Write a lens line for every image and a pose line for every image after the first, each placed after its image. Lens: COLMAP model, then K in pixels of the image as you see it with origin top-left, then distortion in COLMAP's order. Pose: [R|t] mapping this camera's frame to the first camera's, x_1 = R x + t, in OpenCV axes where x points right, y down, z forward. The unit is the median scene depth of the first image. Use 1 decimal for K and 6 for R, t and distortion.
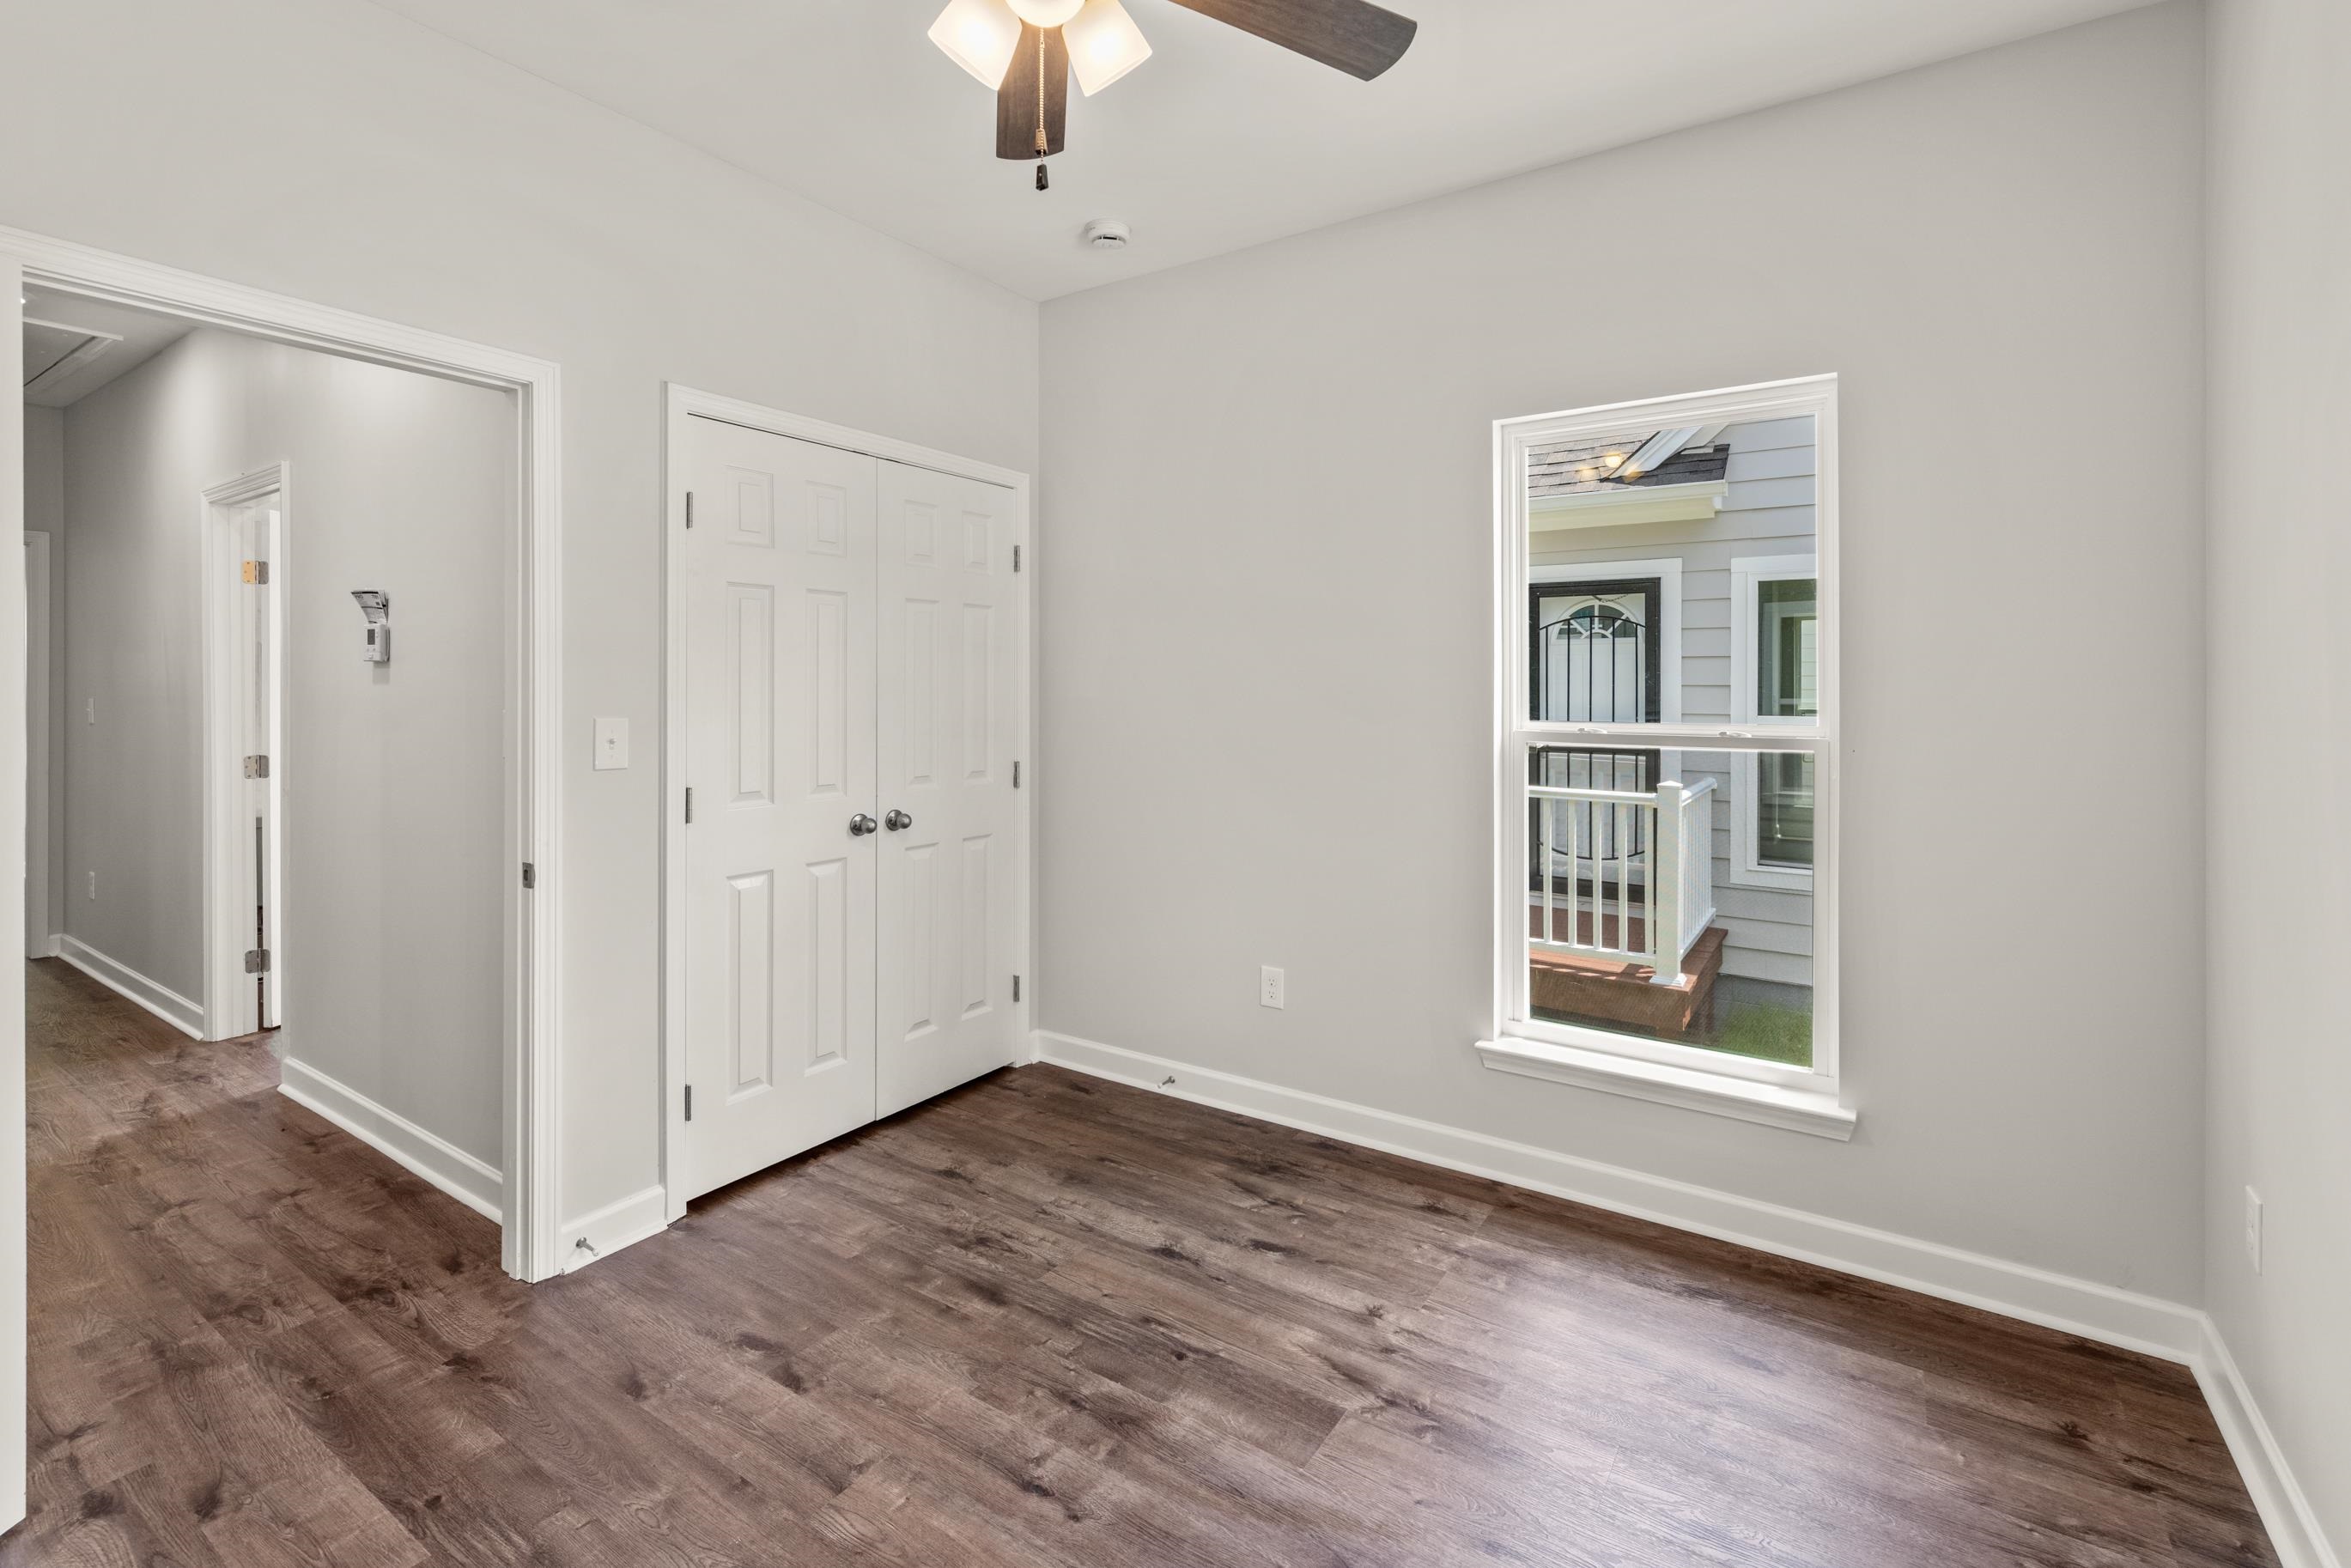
lens RADIAL K [[1073.7, 0, 1141.9], [0, 1073.7, 783.8], [0, 0, 1]] dist [0.002520, 0.000225]
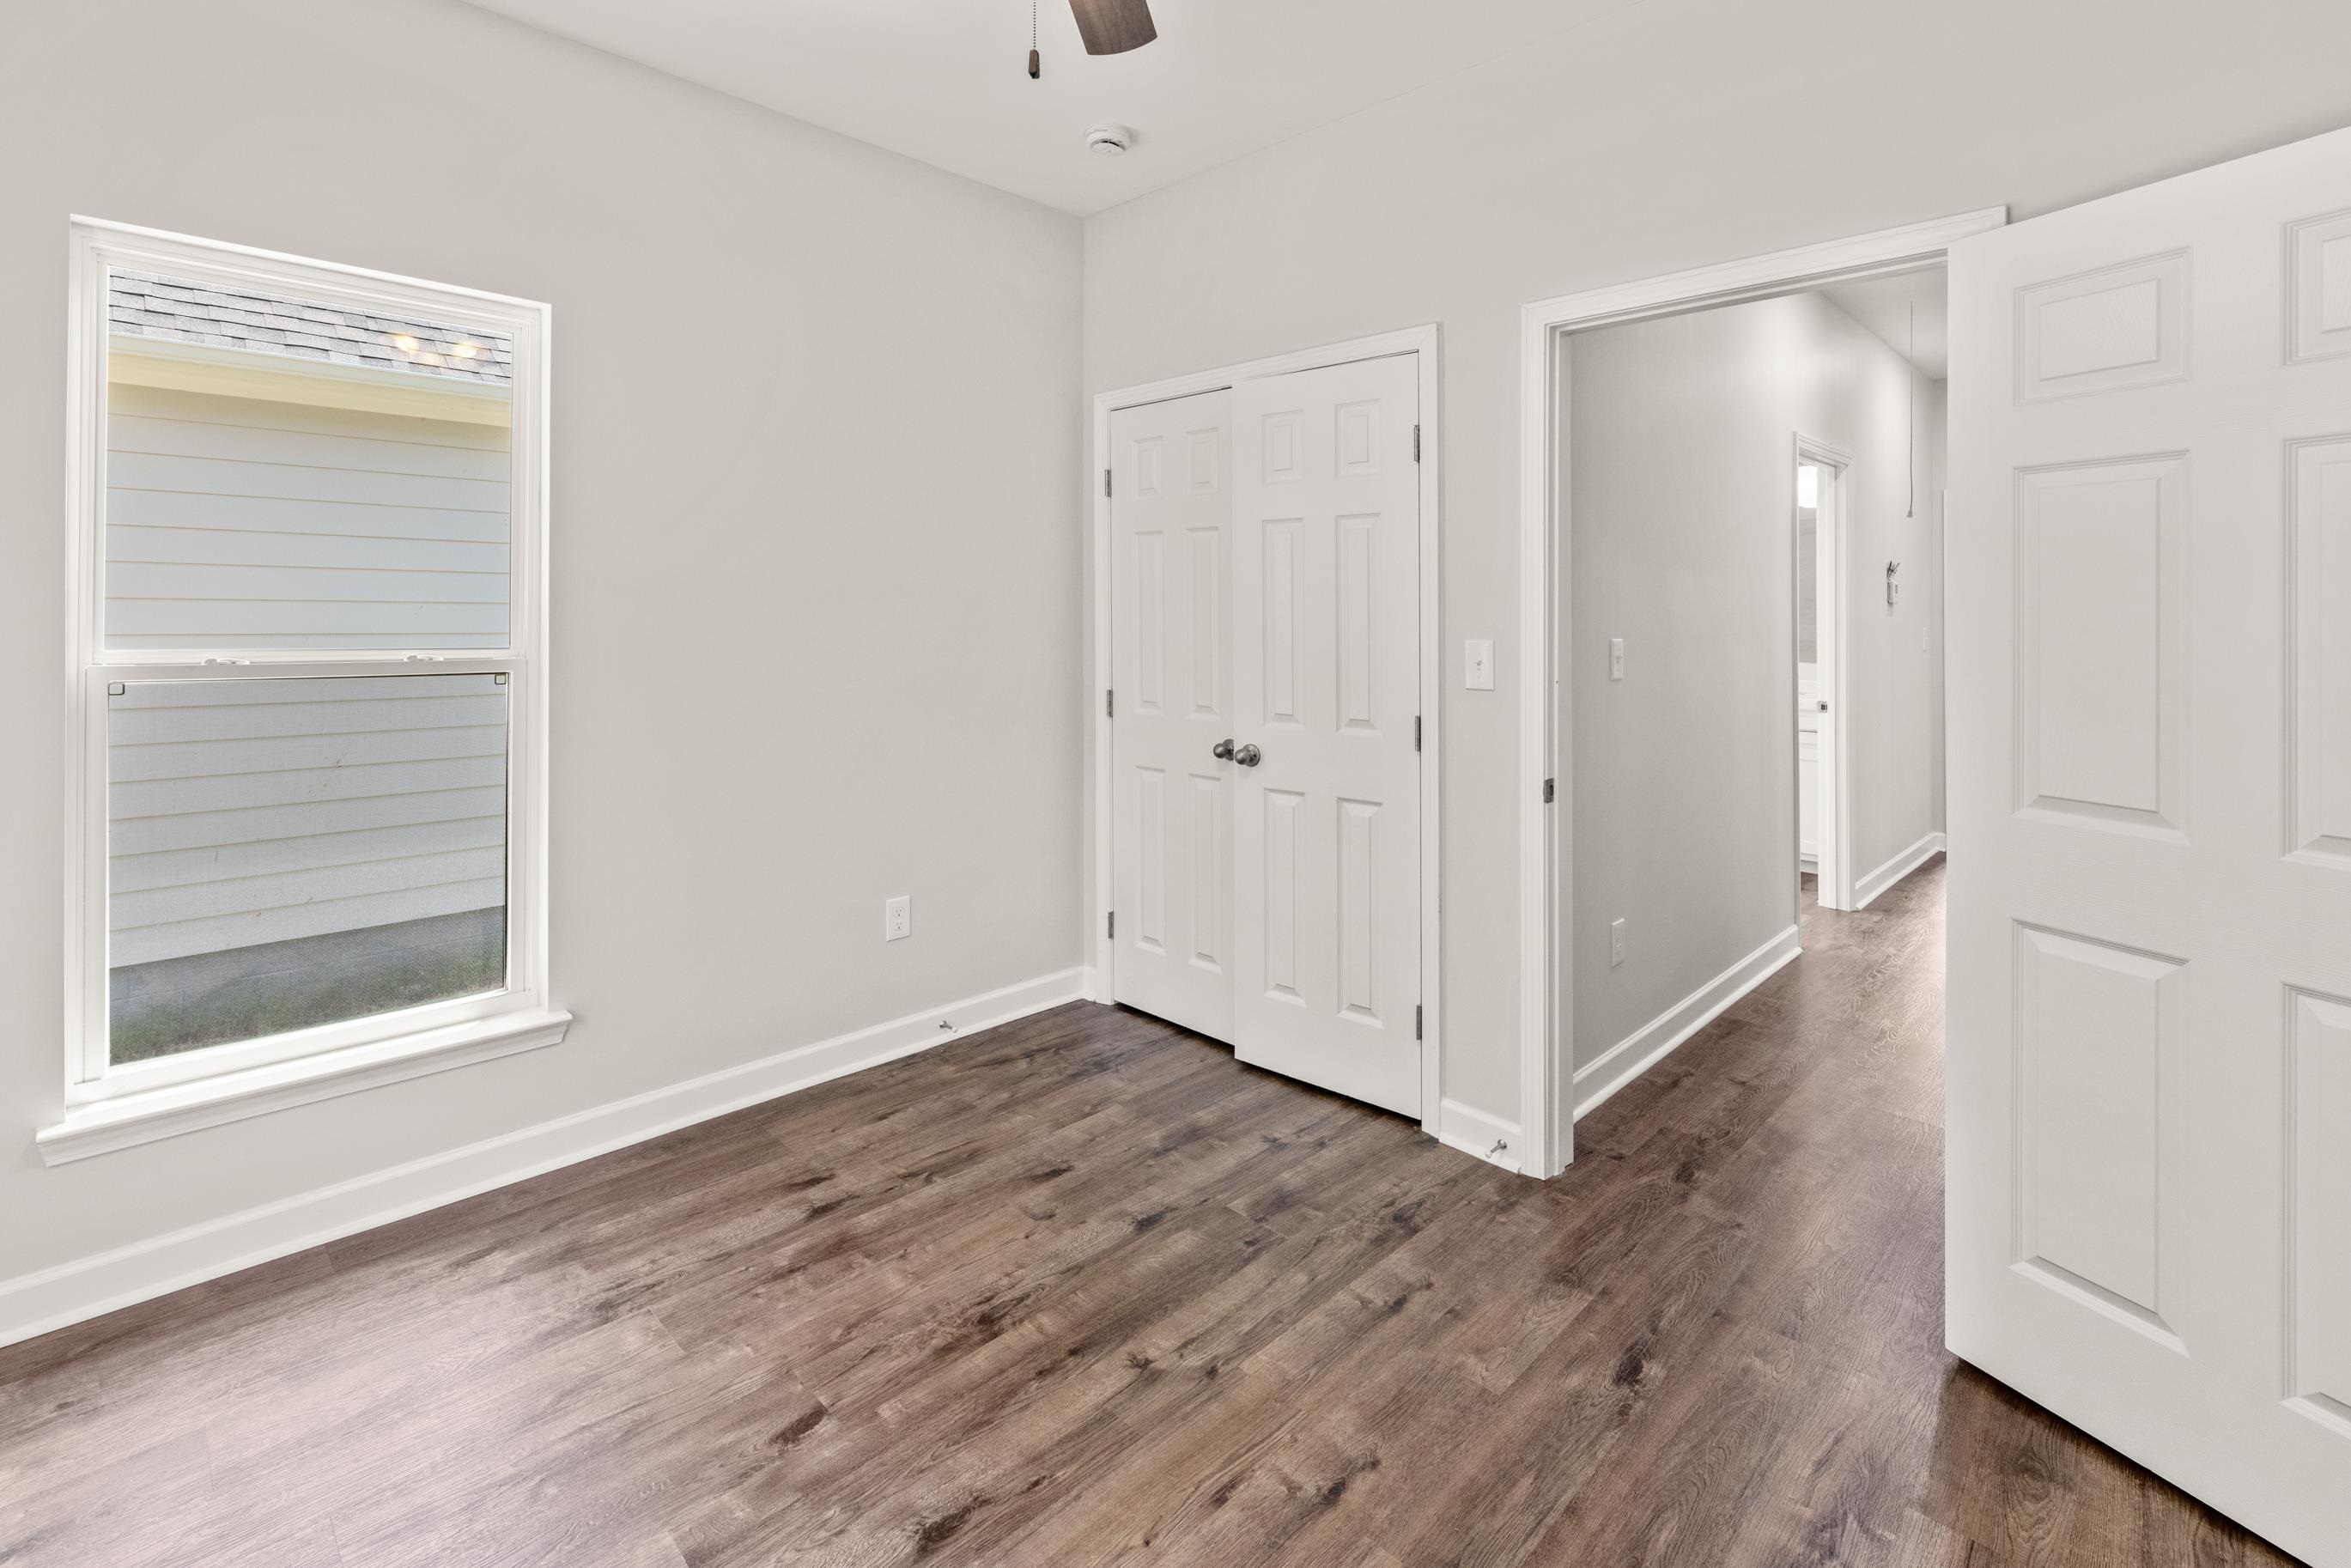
lens RADIAL K [[1073.7, 0, 1141.9], [0, 1073.7, 783.8], [0, 0, 1]] dist [0.002520, 0.000225]
pose [[0.197368, -0.151192, 0.968601, -0.202203], [0.086586, 0.986863, 0.136399, -0.007200], [-0.976498, 0.056946, 0.207866, 0.217375]]
